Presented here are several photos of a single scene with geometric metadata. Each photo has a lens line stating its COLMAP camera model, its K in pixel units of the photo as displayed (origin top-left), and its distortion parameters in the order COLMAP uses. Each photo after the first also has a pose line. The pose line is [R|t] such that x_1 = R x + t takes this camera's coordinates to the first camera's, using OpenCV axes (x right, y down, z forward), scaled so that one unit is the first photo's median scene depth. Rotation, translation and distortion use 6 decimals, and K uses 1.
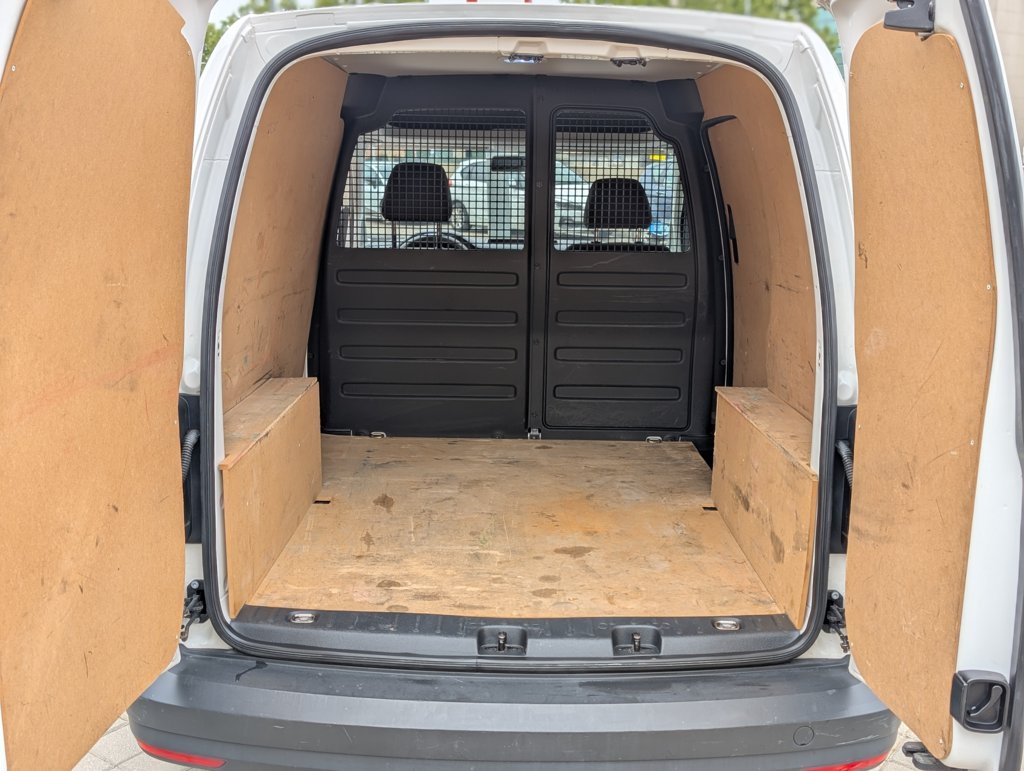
lens RADIAL K [[1107.5, 0, 511.7], [0, 1107.5, 385.9], [0, 0, 1]] dist [0.026317, 0.000000]
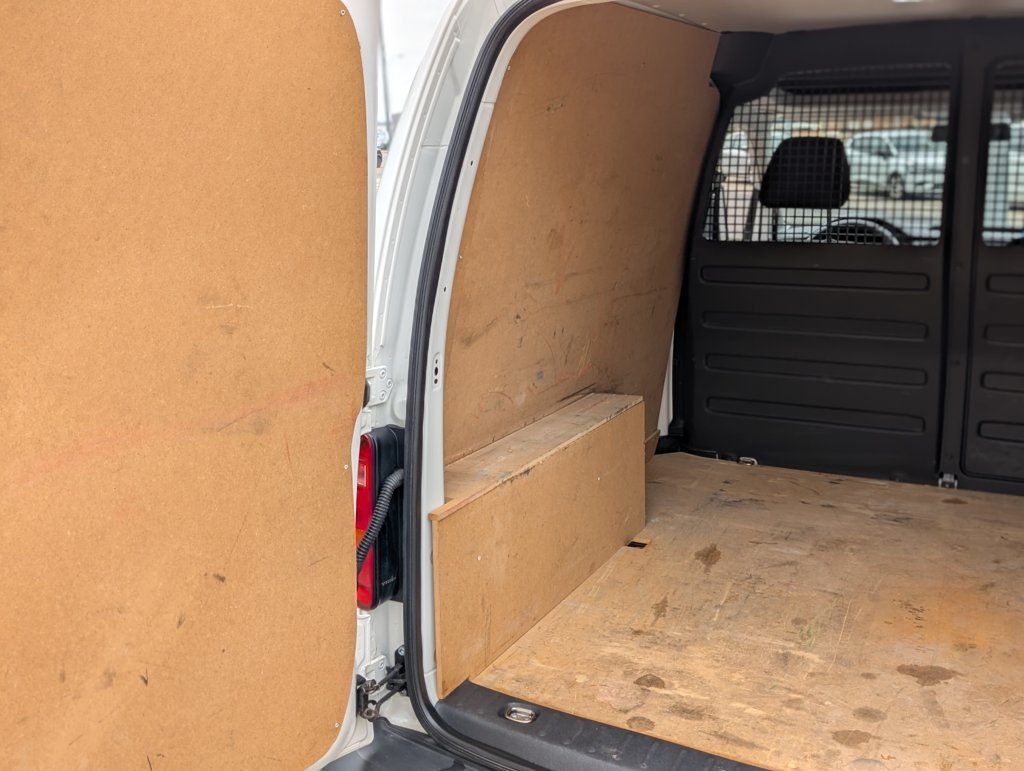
lens RADIAL K [[1107.5, 0, 525.1], [0, 1107.5, 367.1], [0, 0, 1]] dist [0.026317, 0.000000]
pose [[0.899152, 0.066961, -0.432484, 0.121187], [-0.063467, 0.997730, 0.022527, -0.049560], [0.433011, 0.007193, 0.901360, 0.231252]]
